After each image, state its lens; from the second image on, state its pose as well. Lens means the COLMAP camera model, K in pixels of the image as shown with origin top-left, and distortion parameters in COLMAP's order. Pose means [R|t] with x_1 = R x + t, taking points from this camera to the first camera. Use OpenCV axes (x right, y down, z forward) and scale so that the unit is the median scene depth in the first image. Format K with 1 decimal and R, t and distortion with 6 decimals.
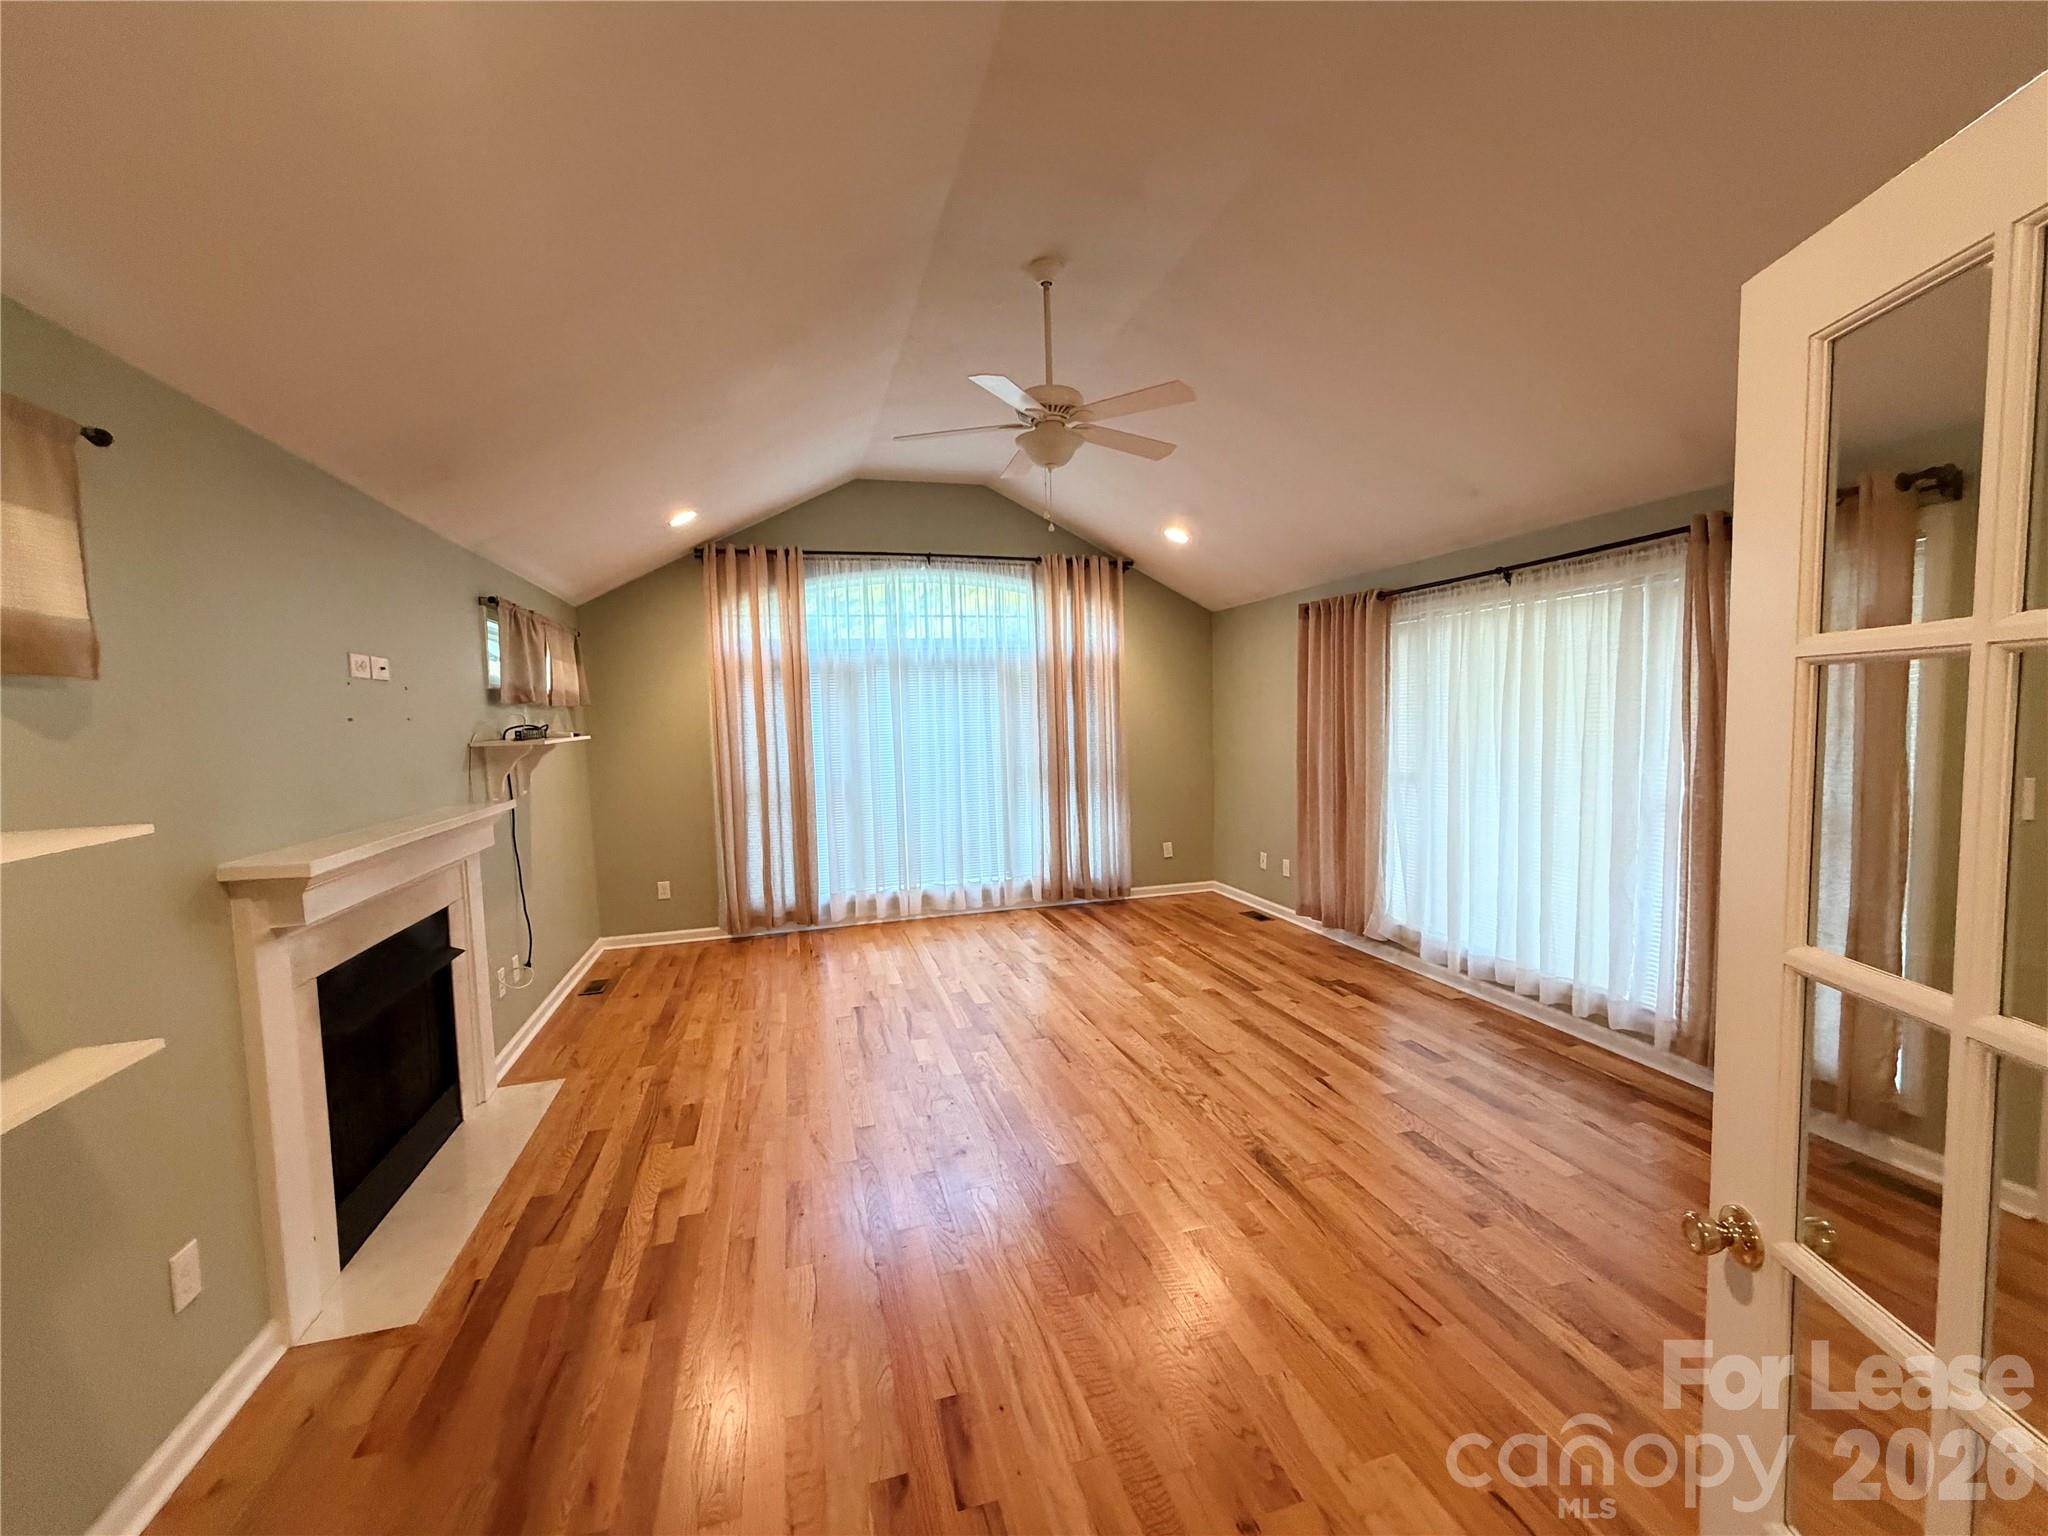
lens RADIAL K [[821.3, 0, 1014.6], [0, 821.3, 774.5], [0, 0, 1]] dist [0.000296, 0.000337]
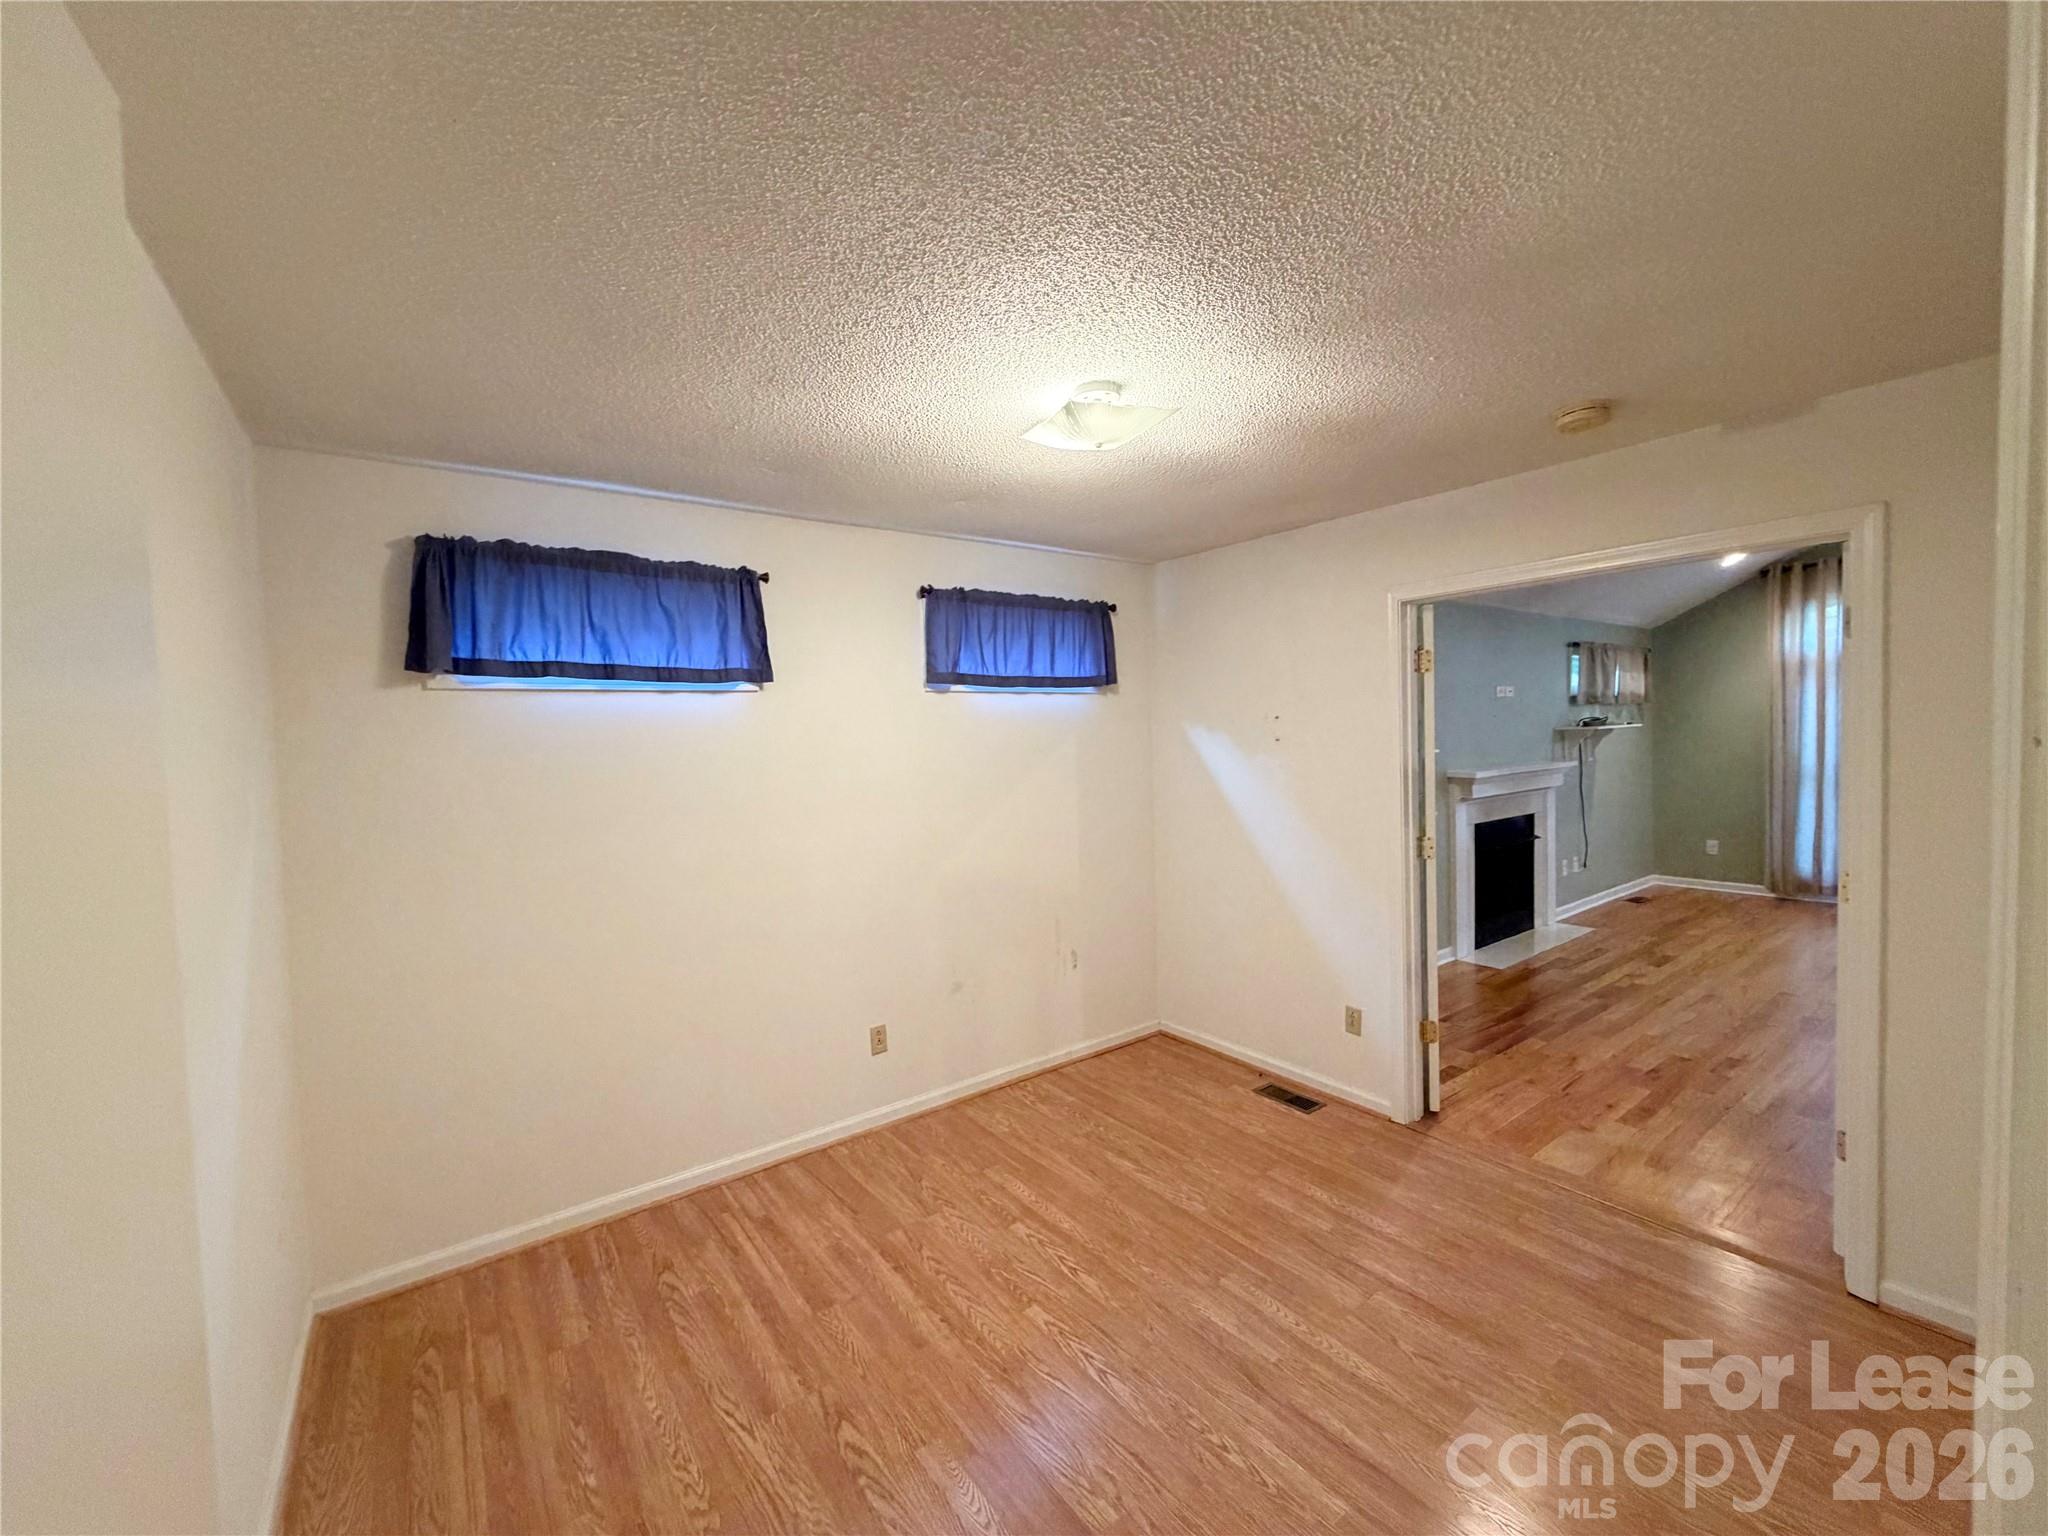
lens RADIAL K [[821.3, 0, 1031.2], [0, 821.3, 765.6], [0, 0, 1]] dist [0.000296, 0.000337]
pose [[0.363648, 0.052986, -0.930028, 0.549243], [-0.048176, 0.998115, 0.038028, 0.028374], [0.930290, 0.030976, 0.365515, -0.662123]]
